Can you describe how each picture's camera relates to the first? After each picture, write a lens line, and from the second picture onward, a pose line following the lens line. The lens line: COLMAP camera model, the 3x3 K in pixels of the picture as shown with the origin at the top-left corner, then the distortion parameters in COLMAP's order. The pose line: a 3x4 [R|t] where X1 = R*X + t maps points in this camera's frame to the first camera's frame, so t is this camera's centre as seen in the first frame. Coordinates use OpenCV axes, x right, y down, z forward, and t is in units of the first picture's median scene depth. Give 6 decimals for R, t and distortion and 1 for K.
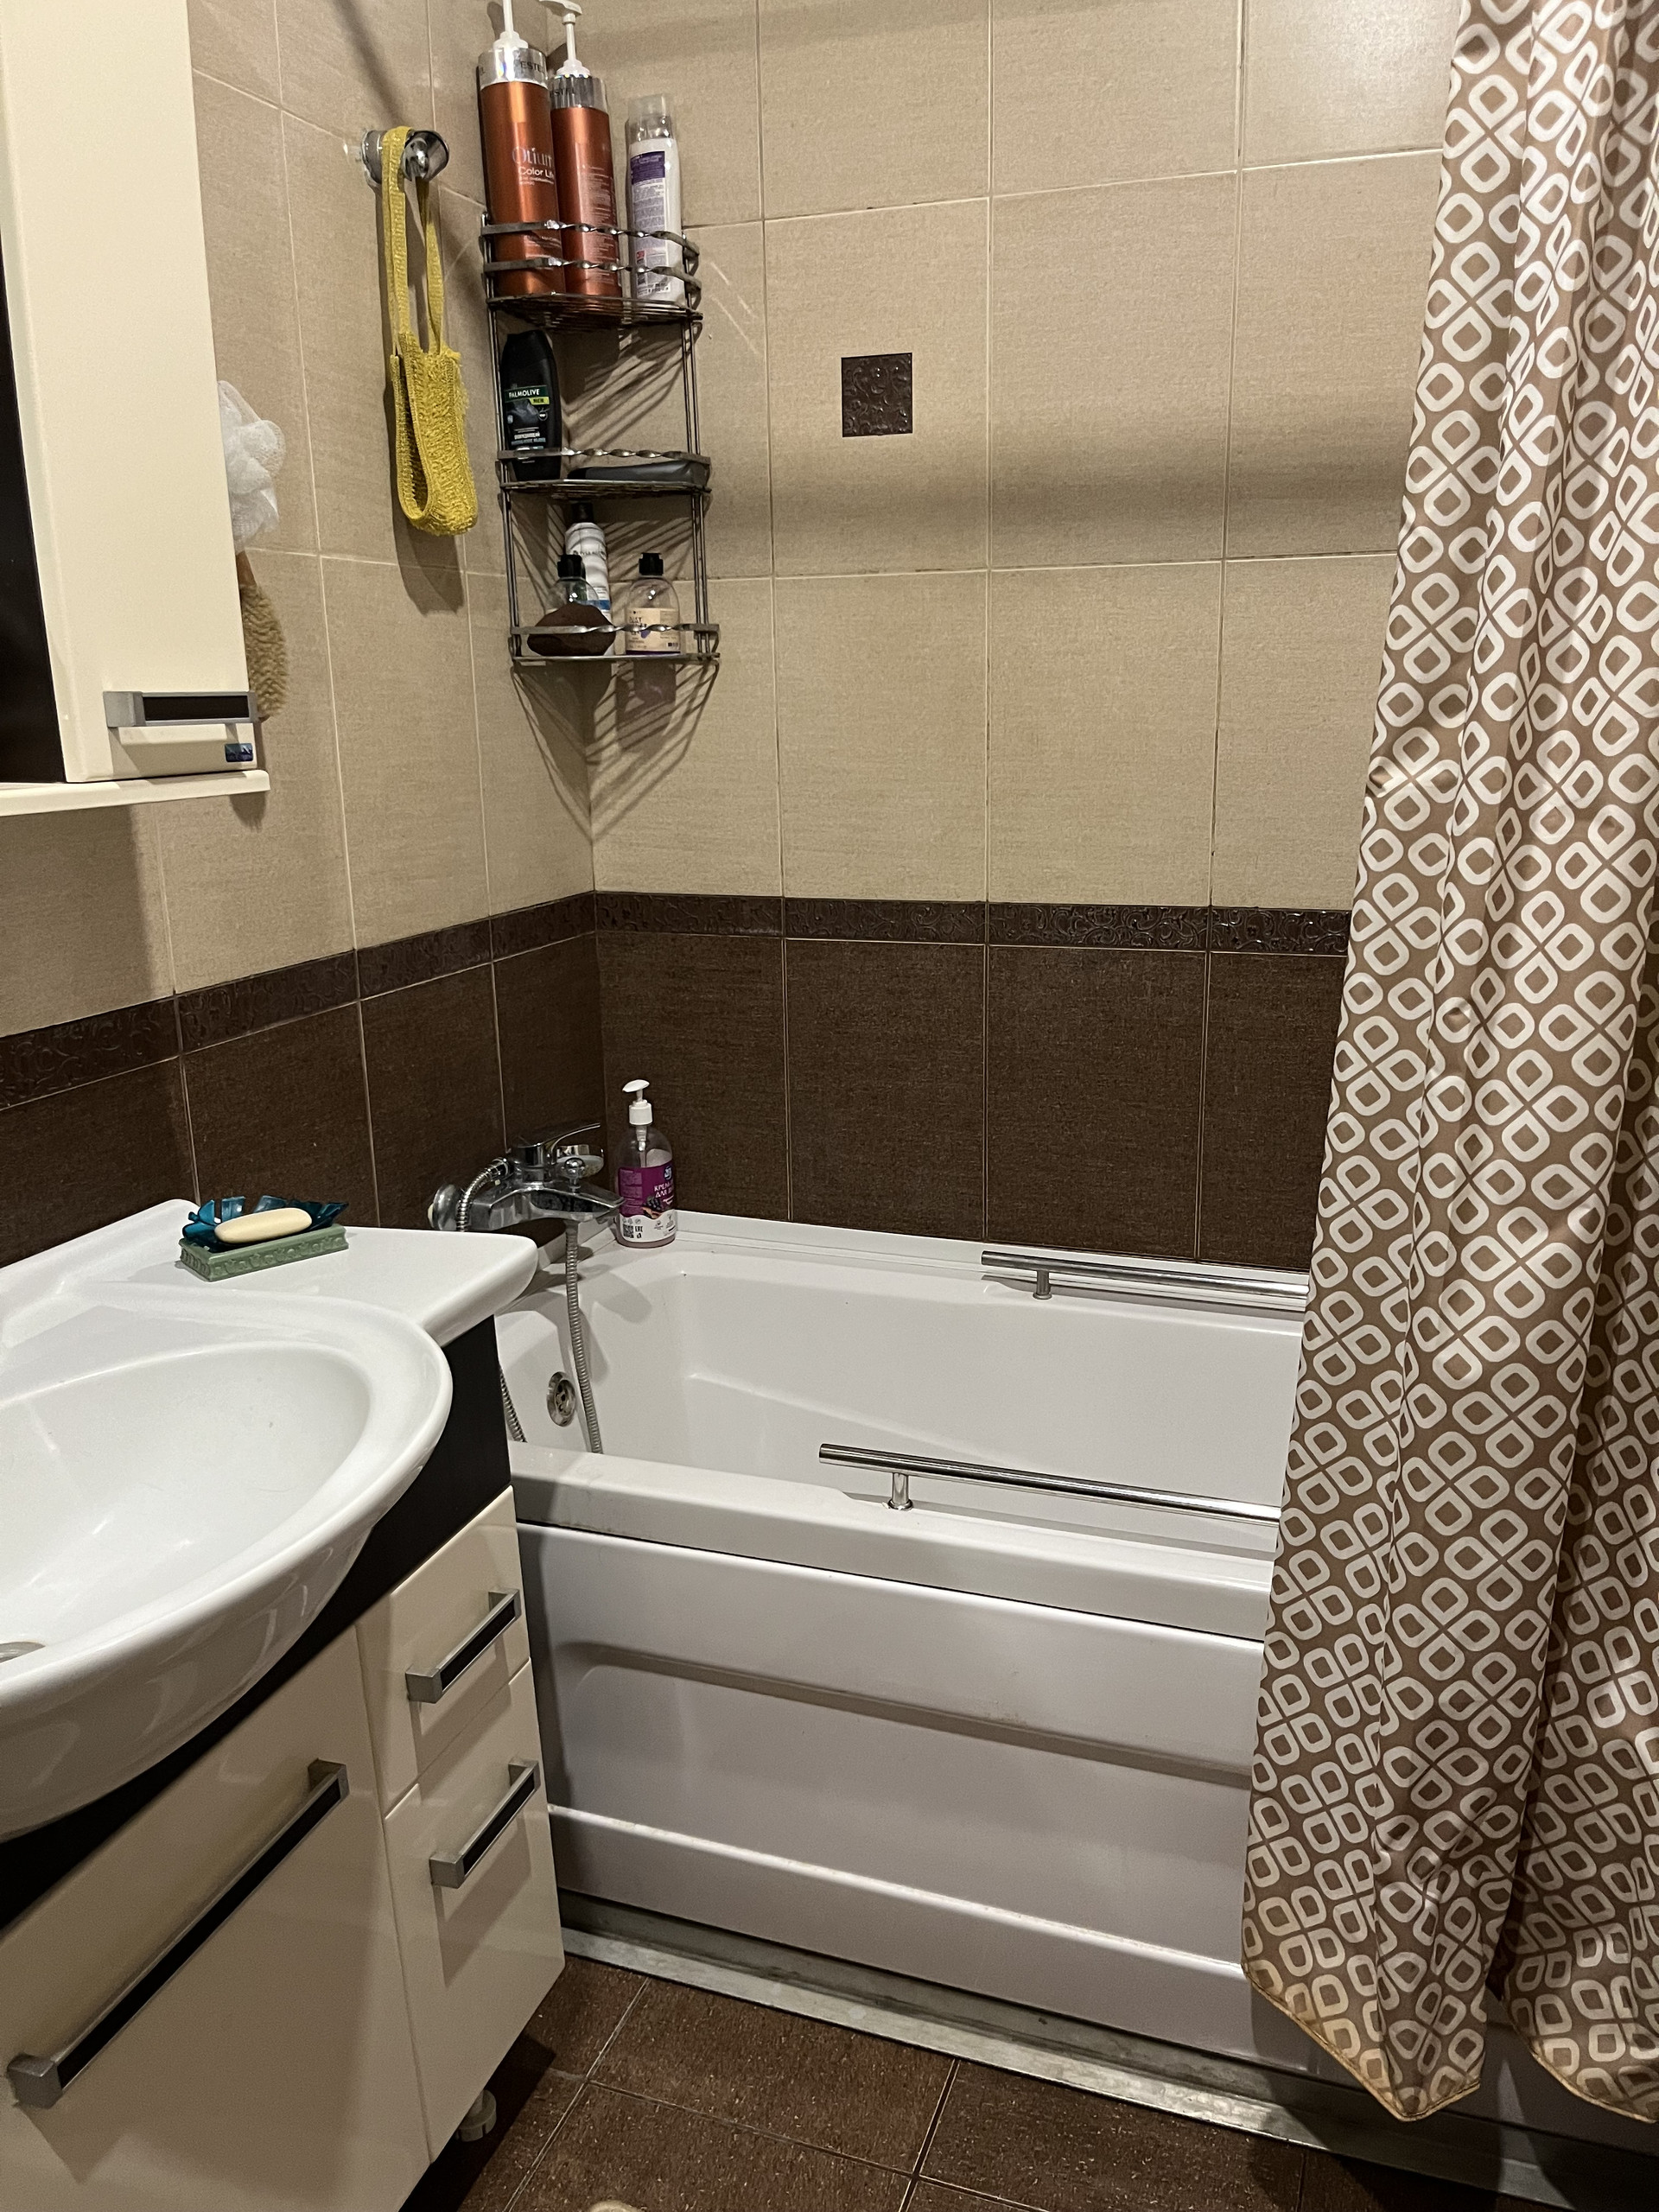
lens RADIAL K [[1691.1, 0, 822.7], [0, 1691.1, 1114.2], [0, 0, 1]] dist [0.071672, -0.104598]
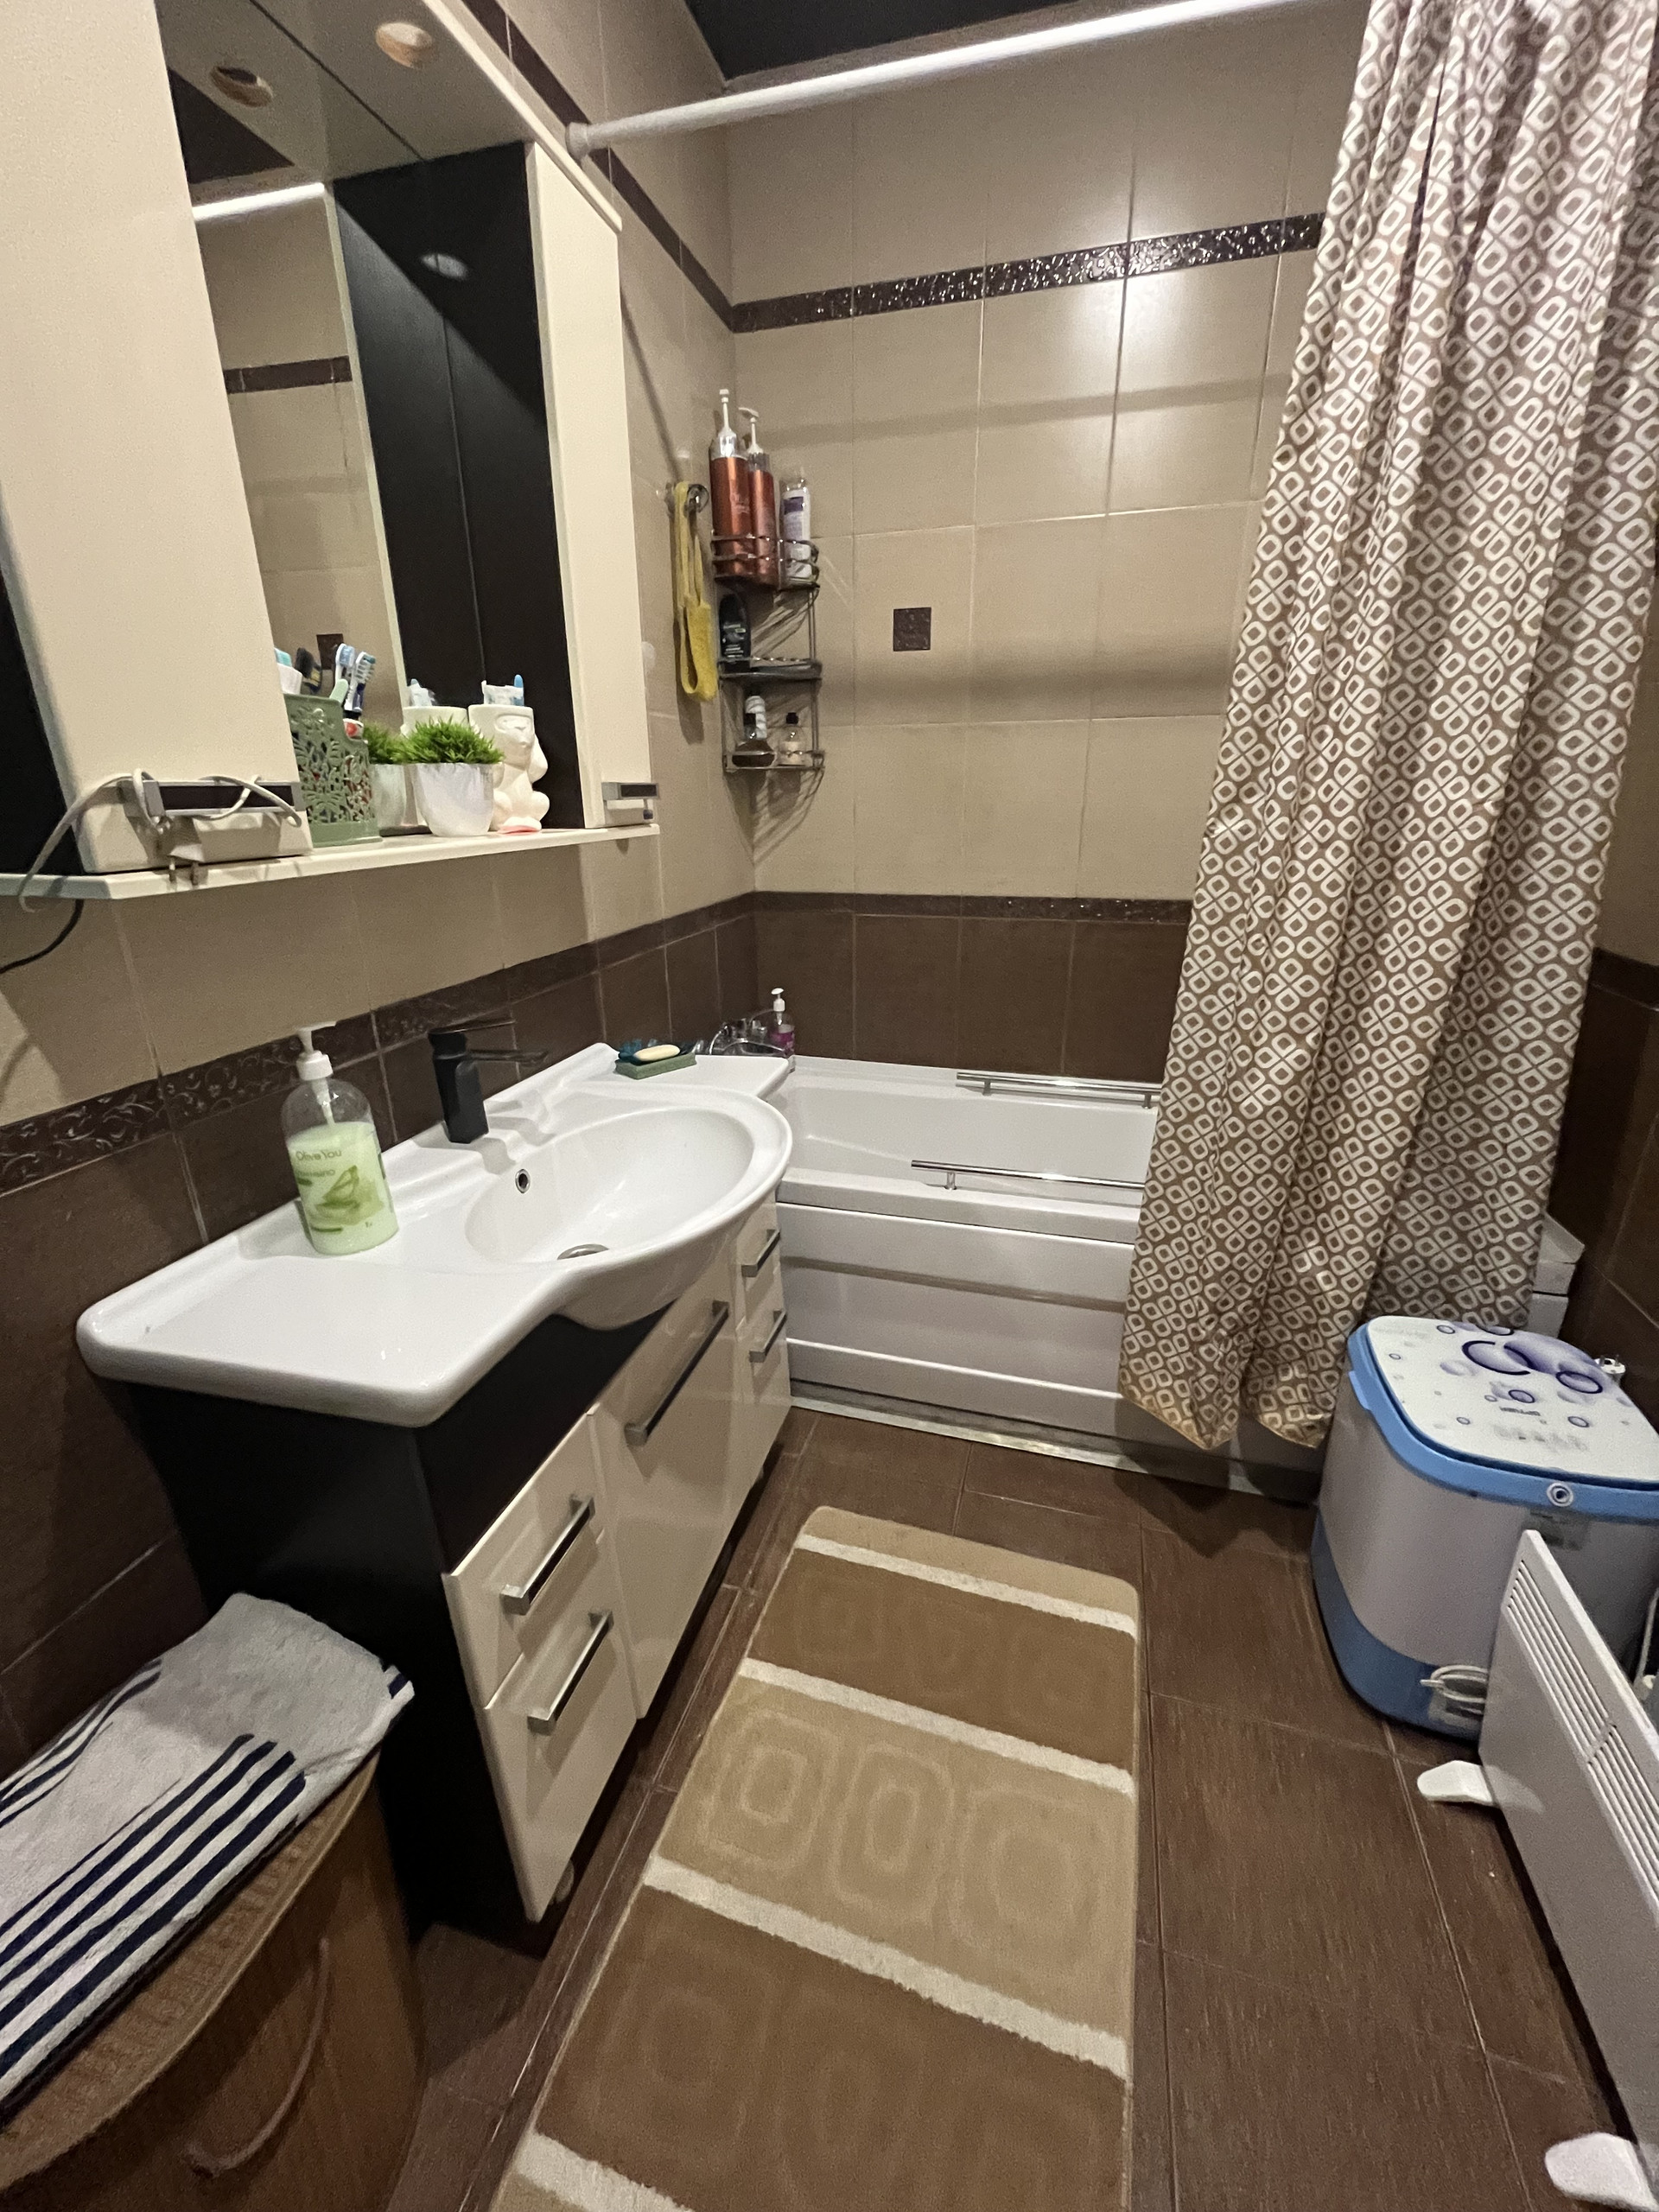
lens RADIAL K [[890.5, 0, 826.8], [0, 890.5, 1101.7], [0, 0, 1]] dist [-0.004169, 0.000703]
pose [[0.998598, -0.013222, 0.051249, -0.193813], [0.008431, 0.995666, 0.092614, 0.028076], [-0.052251, -0.092052, 0.994382, -0.076141]]
